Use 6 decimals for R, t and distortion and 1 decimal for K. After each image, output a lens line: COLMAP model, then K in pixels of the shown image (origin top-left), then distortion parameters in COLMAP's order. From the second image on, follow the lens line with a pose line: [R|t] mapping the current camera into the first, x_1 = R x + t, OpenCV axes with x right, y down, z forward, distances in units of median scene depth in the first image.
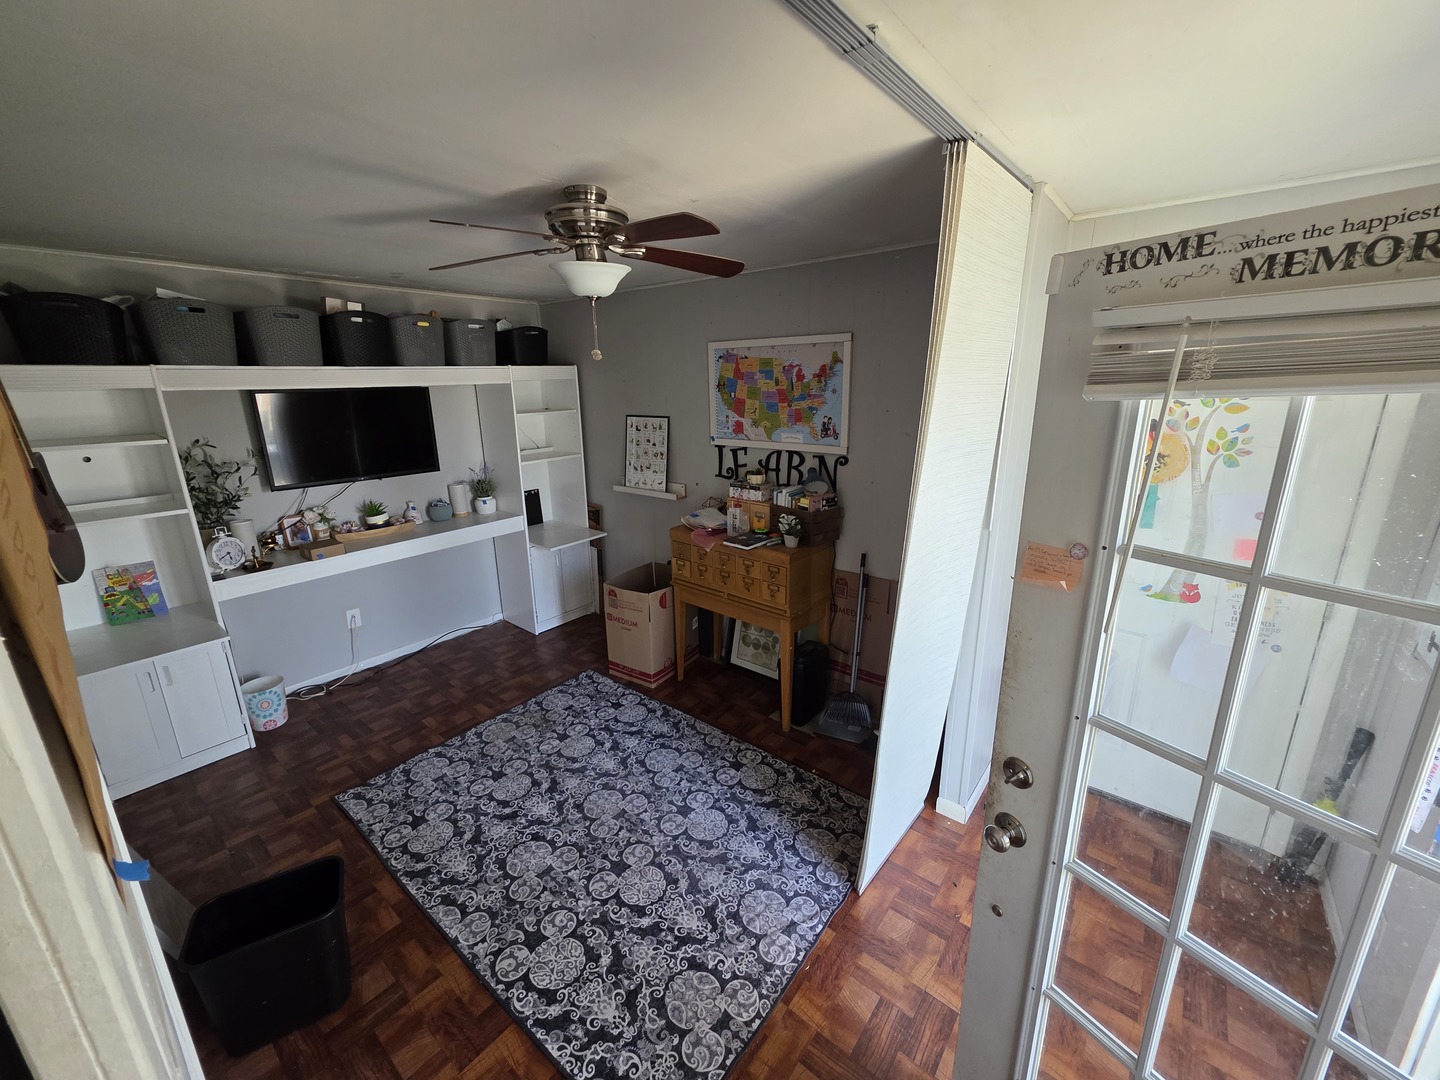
lens RADIAL K [[574.6, 0, 720.4], [0, 574.6, 536.3], [0, 0, 1]] dist [-0.000729, 0.001649]
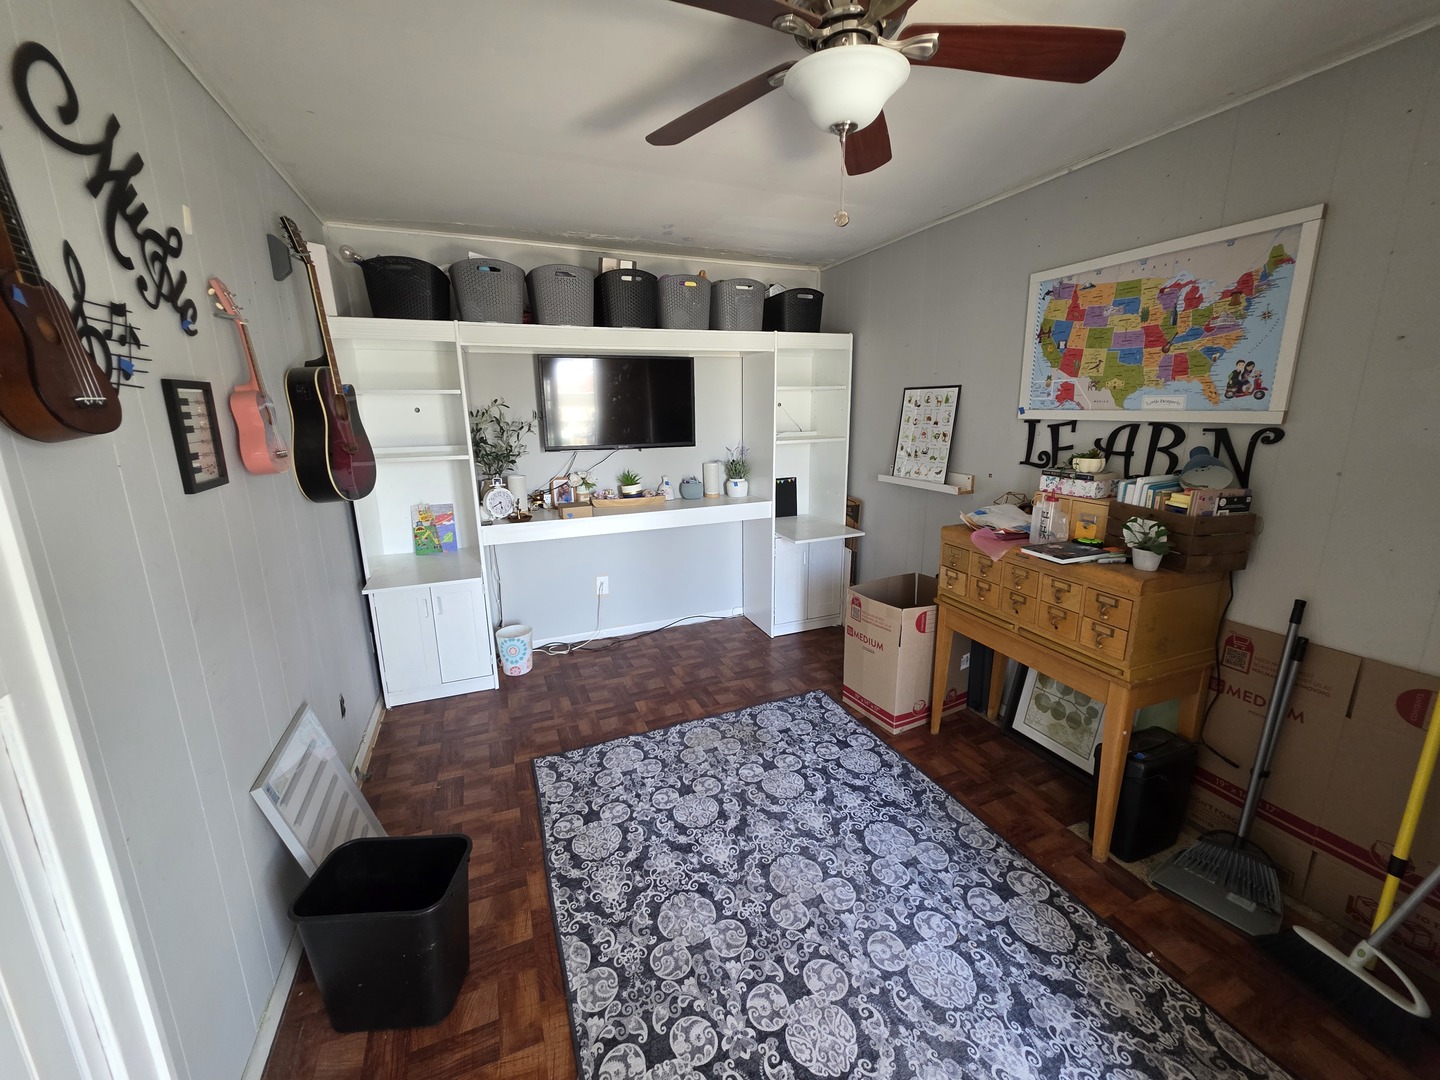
lens RADIAL K [[574.6, 0, 715.2], [0, 574.6, 531.1], [0, 0, 1]] dist [-0.000729, 0.001649]
pose [[0.876903, 0.105744, -0.468892, 0.003393], [-0.125618, 0.992015, -0.011207, 0.040937], [0.463963, 0.068729, 0.883185, 0.229476]]
